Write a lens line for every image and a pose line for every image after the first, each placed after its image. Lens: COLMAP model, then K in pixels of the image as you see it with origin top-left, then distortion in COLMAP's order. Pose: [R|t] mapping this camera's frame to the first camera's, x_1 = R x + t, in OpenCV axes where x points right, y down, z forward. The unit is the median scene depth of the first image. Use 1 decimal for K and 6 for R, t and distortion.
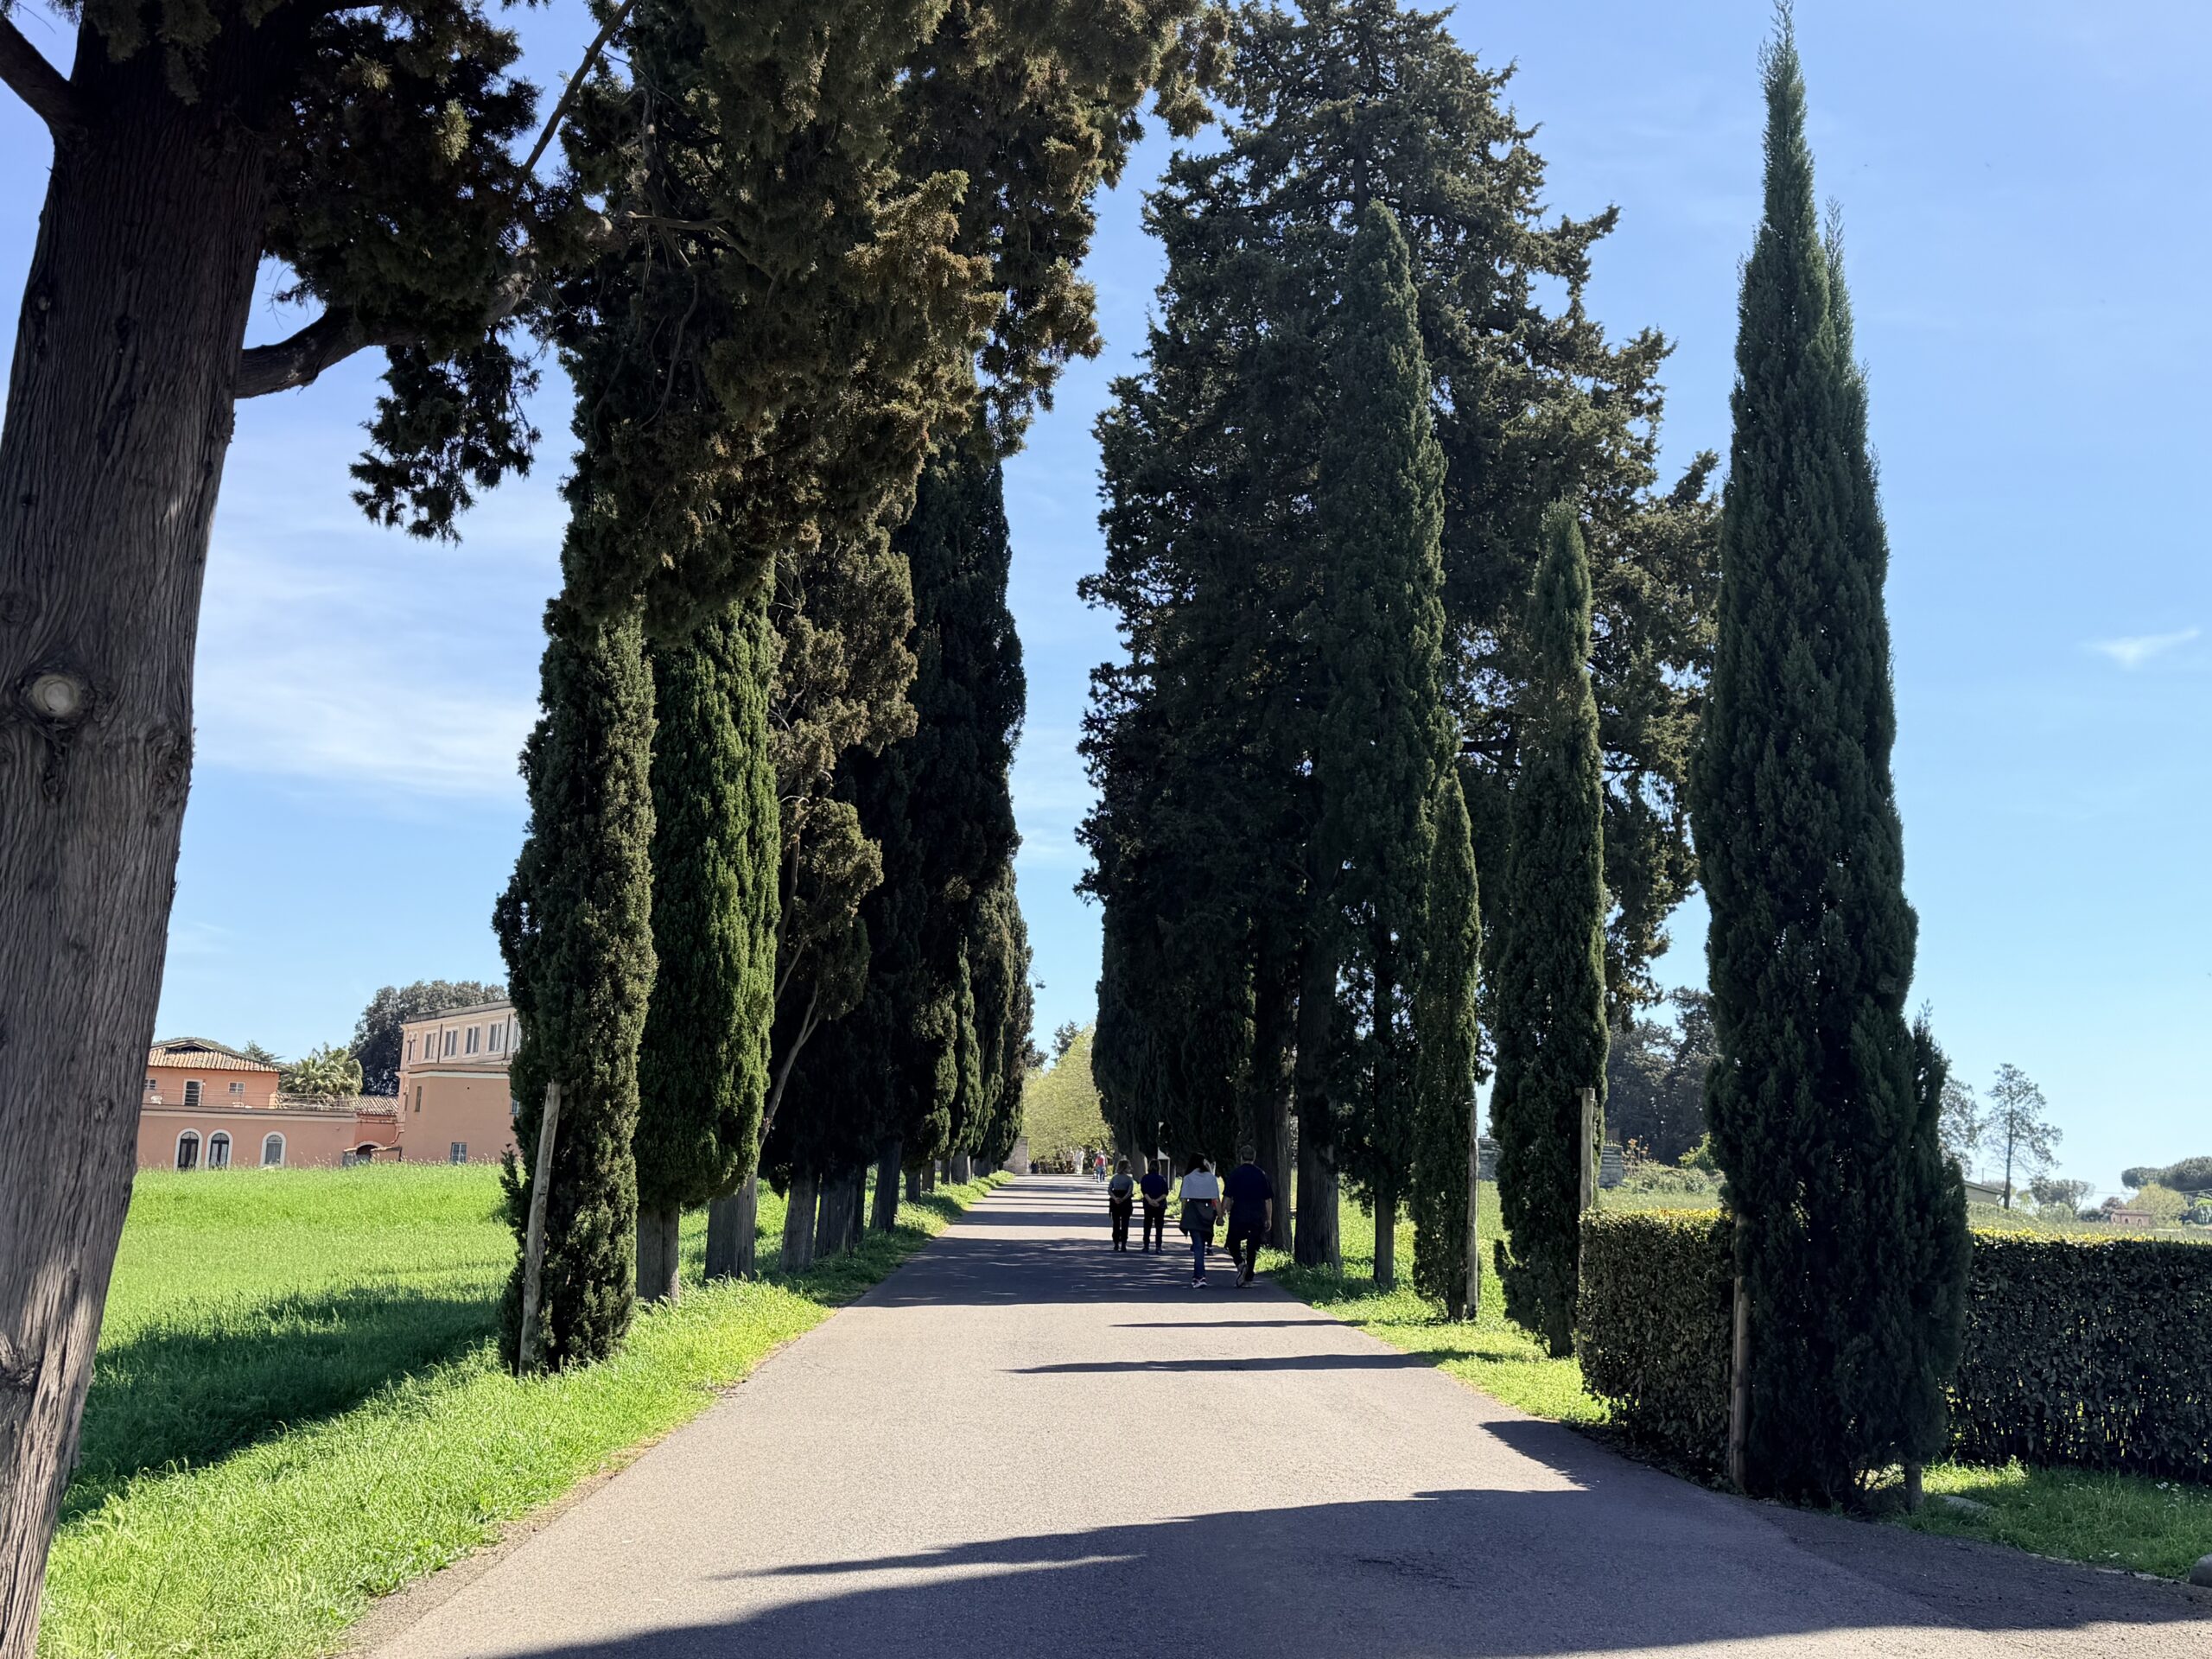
lens RADIAL K [[2109.3, 0, 1198.7], [0, 2109.3, 827.4], [0, 0, 1]] dist [0.012820, 0.001552]
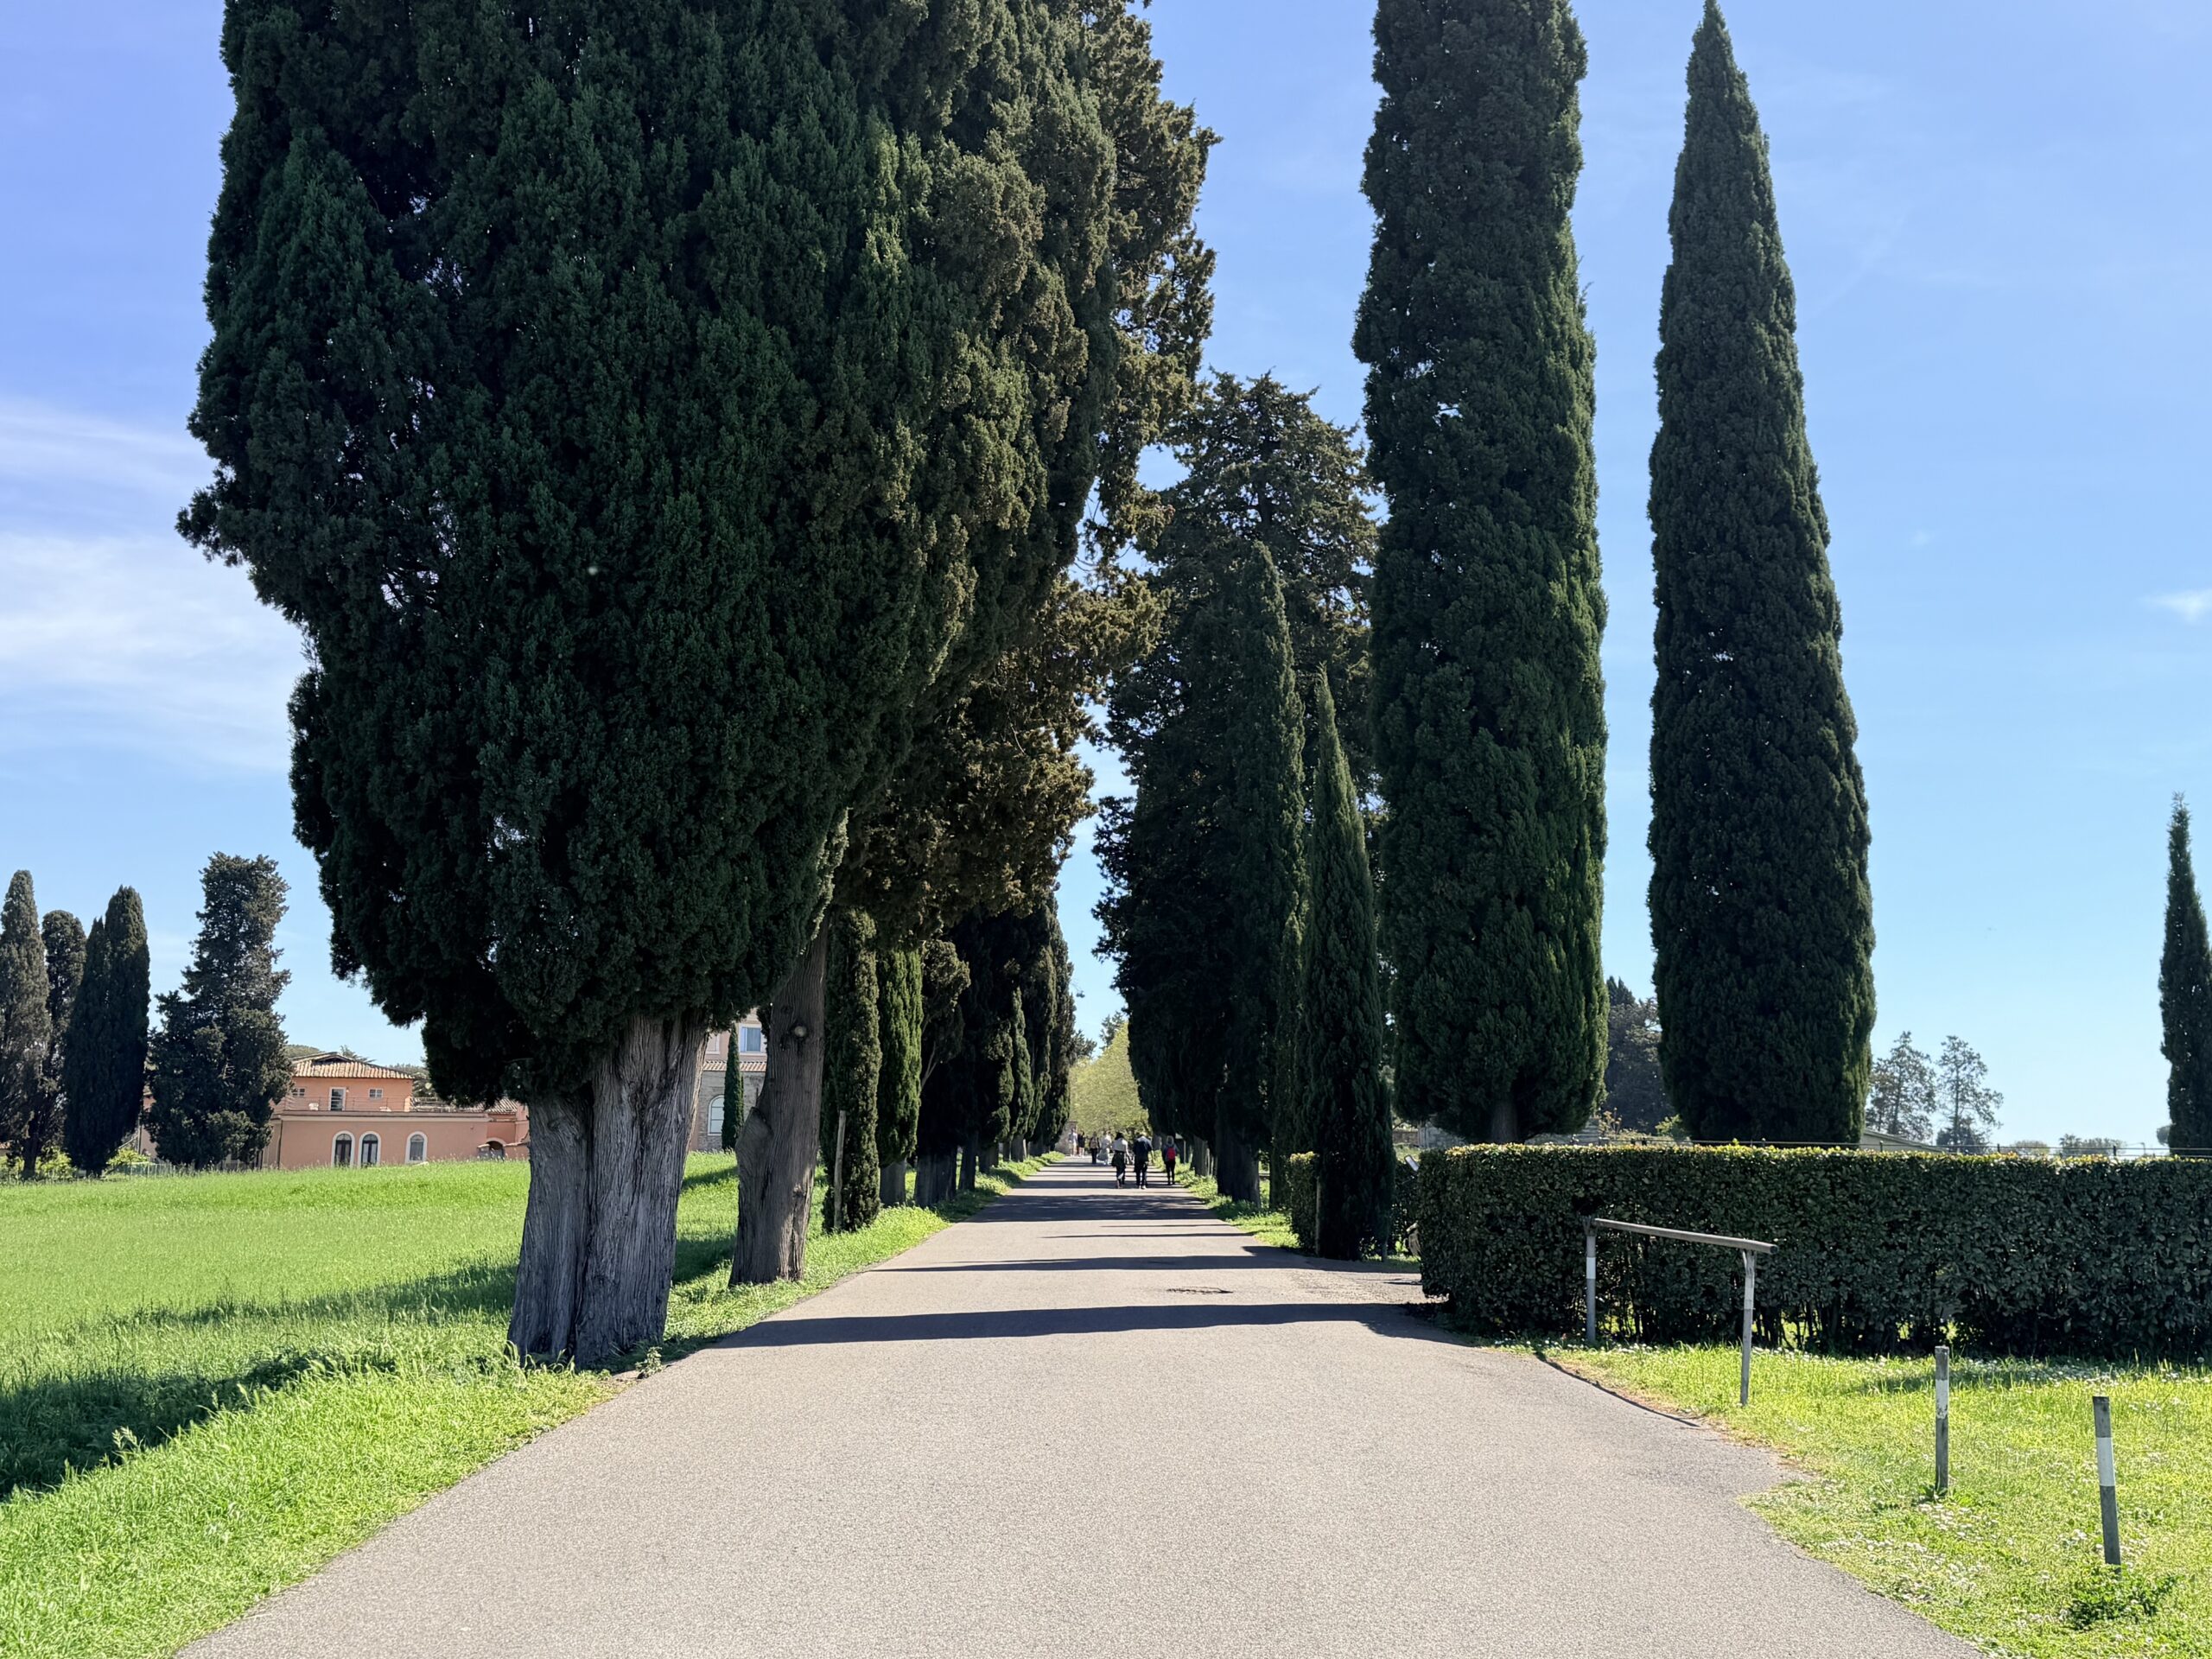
lens RADIAL K [[2239.9, 0, 1196.8], [0, 2239.9, 753.1], [0, 0, 1]] dist [0.009175, 0.006221]
pose [[0.999231, -0.027448, -0.028016, 0.057239], [0.027032, 0.999520, -0.015108, -0.078416], [0.028417, 0.014339, 0.999493, -0.510124]]
